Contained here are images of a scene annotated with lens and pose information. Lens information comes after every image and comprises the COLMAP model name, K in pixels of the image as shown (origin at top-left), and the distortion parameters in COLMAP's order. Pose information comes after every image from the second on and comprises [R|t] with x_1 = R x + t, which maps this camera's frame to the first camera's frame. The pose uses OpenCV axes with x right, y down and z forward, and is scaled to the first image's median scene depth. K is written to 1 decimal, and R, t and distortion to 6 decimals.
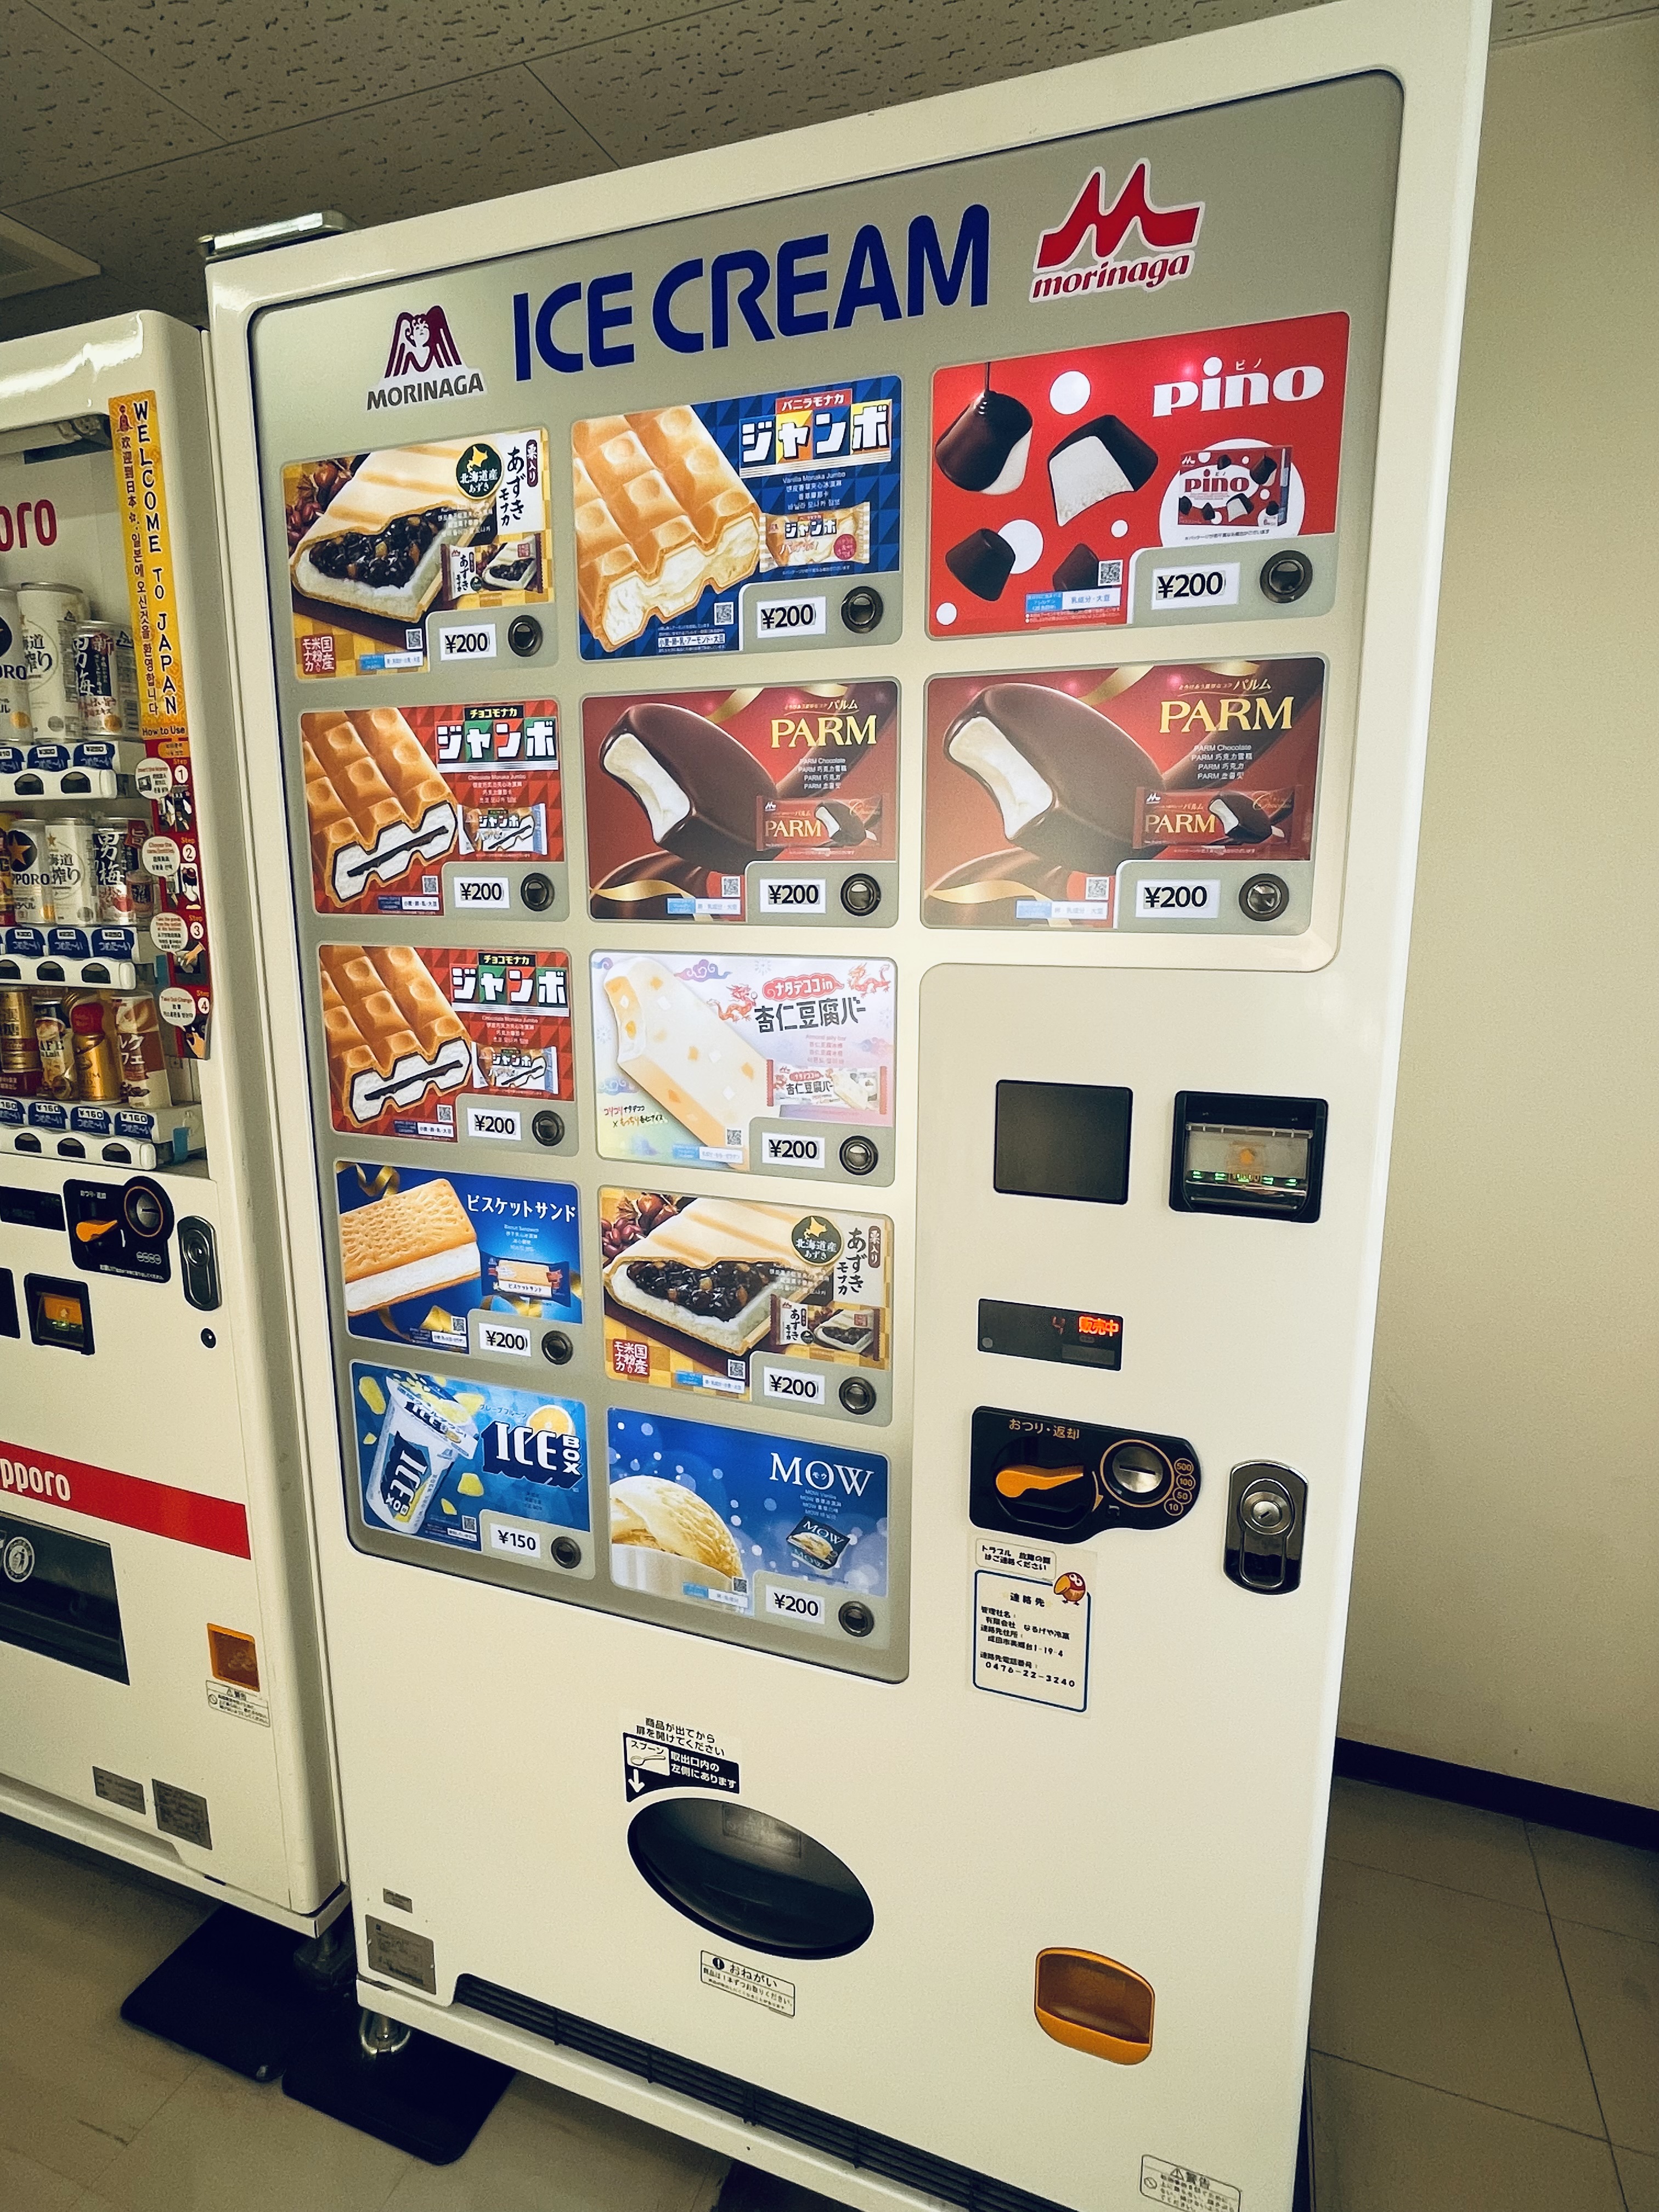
lens RADIAL K [[1170.1, 0, 828.4], [0, 1170.1, 1098.9], [0, 0, 1]] dist [-0.003914, 0.004378]
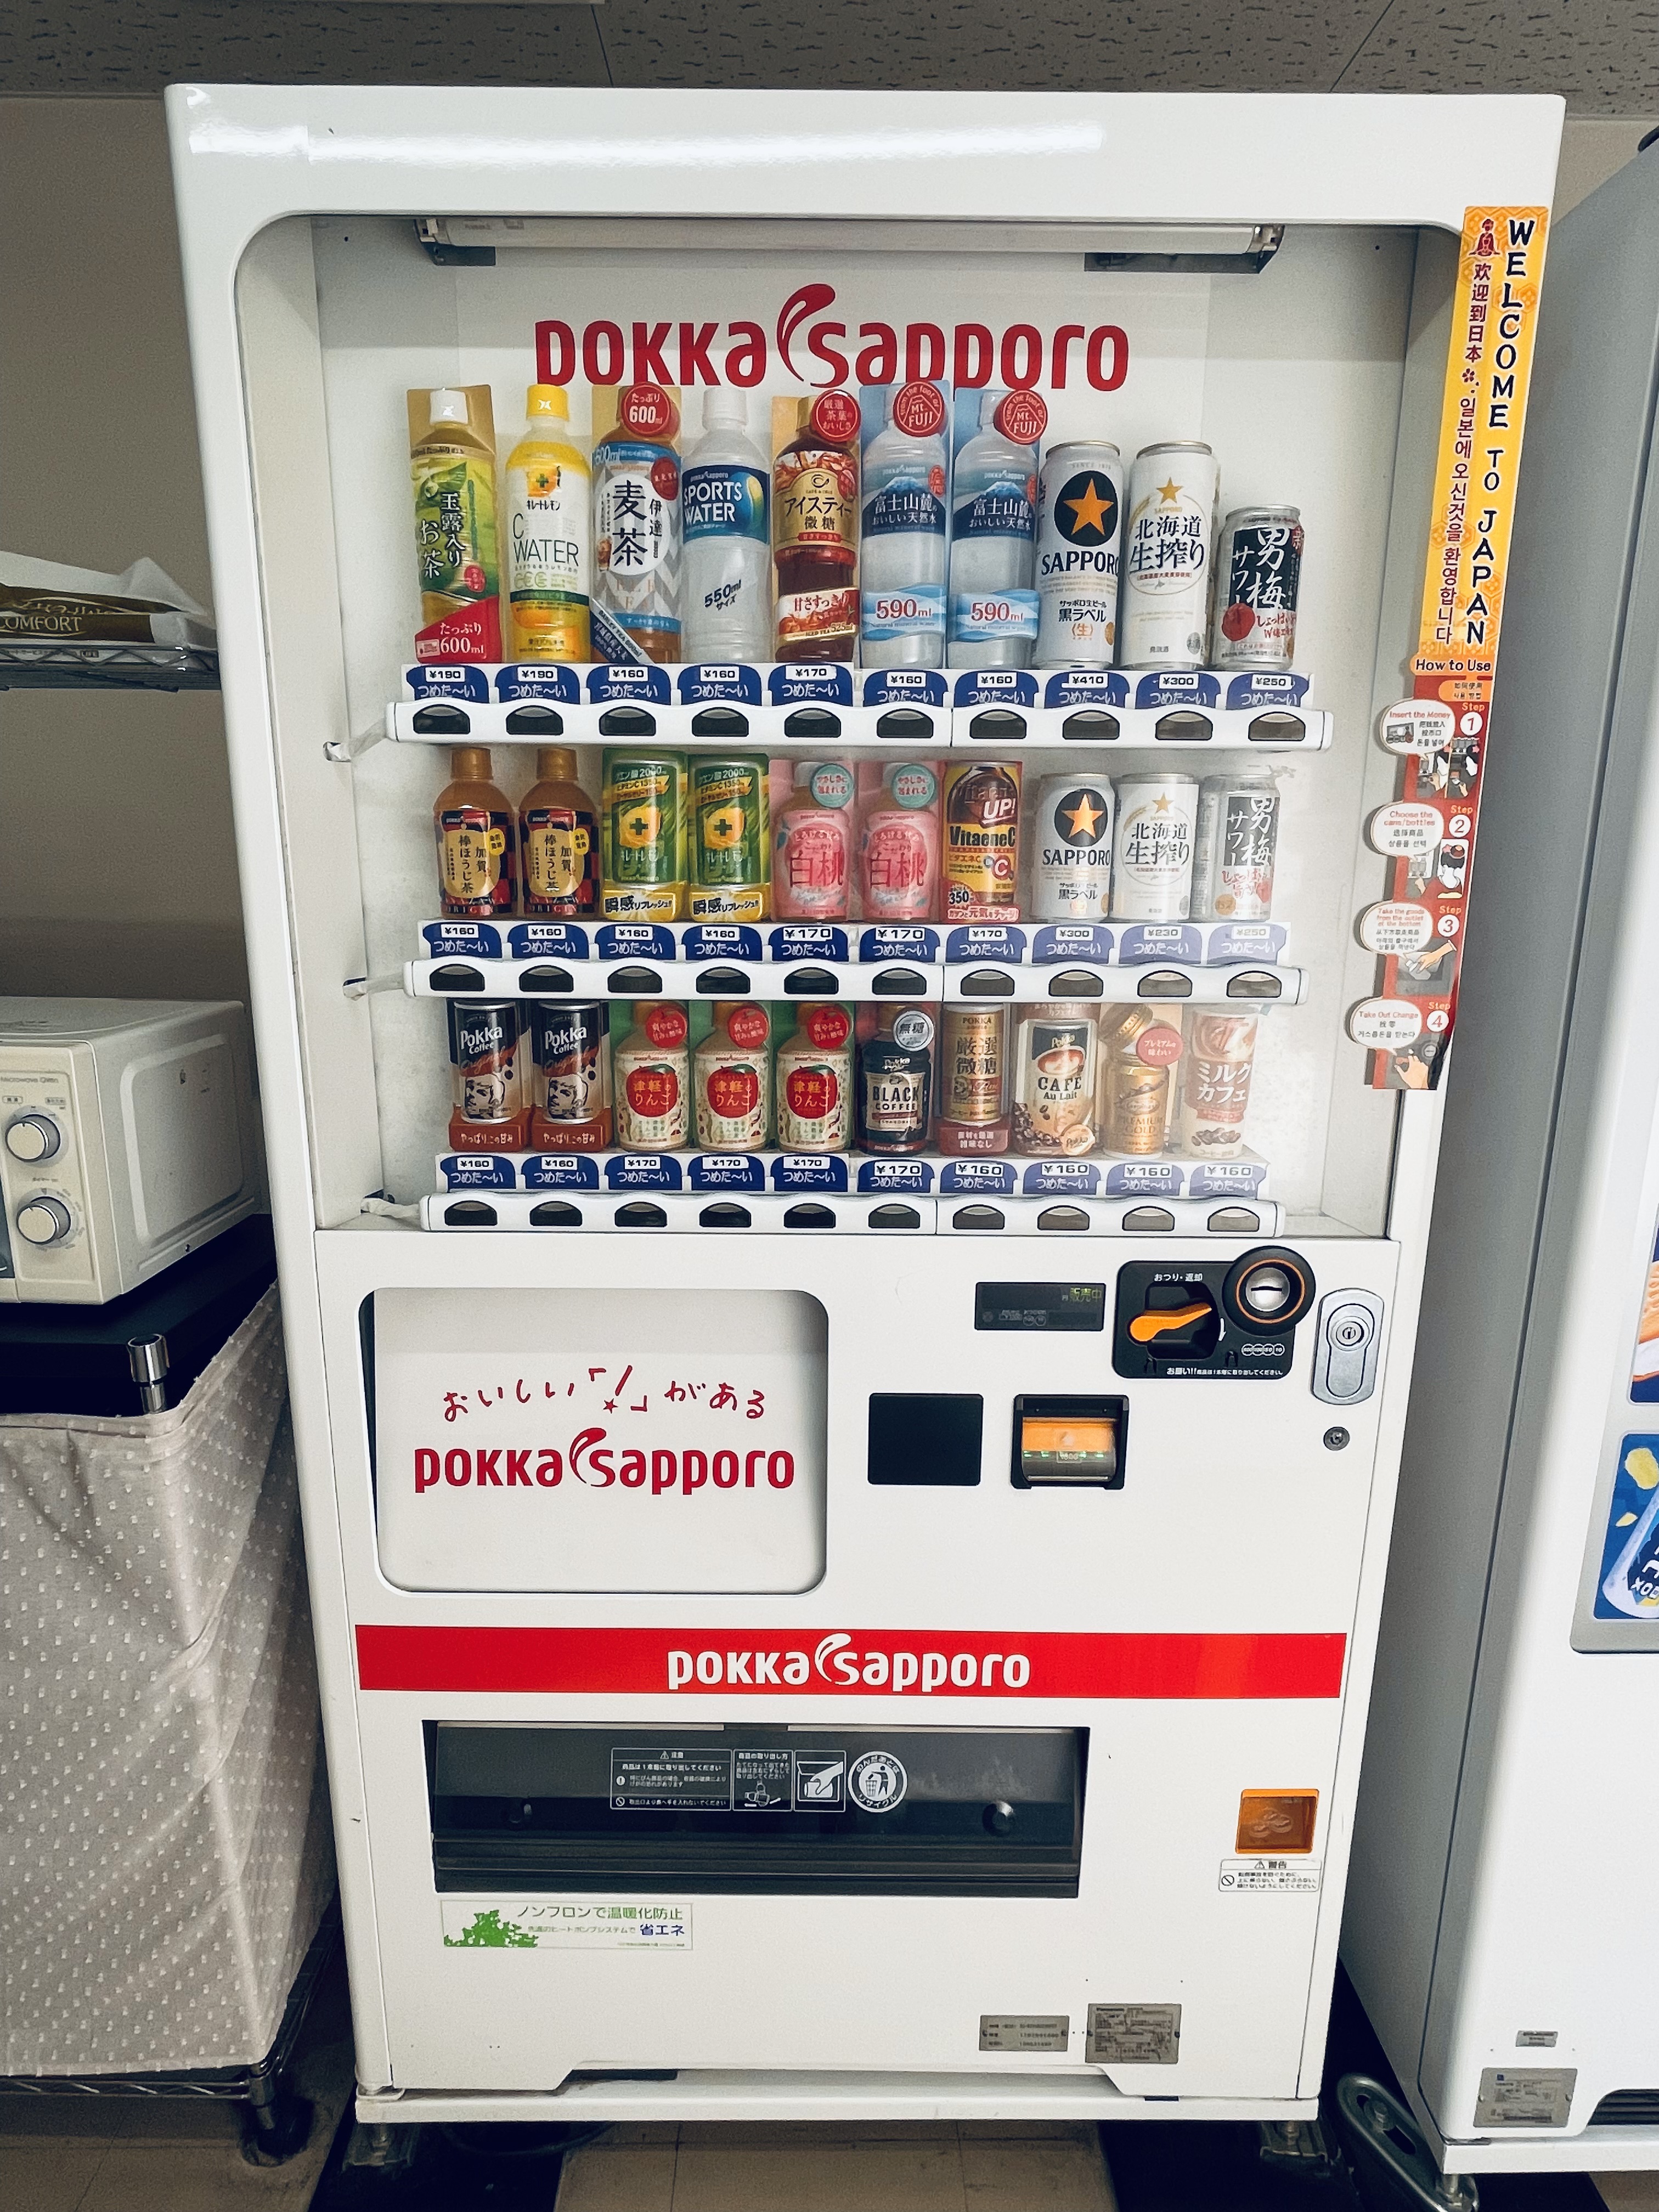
lens RADIAL K [[1170.1, 0, 825.7], [0, 1170.1, 1110.6], [0, 0, 1]] dist [-0.003914, 0.004378]
pose [[0.929844, -0.073030, 0.360633, -1.124390], [0.062536, 0.997212, 0.040700, -0.072289], [-0.362600, -0.015292, 0.931819, 0.386965]]
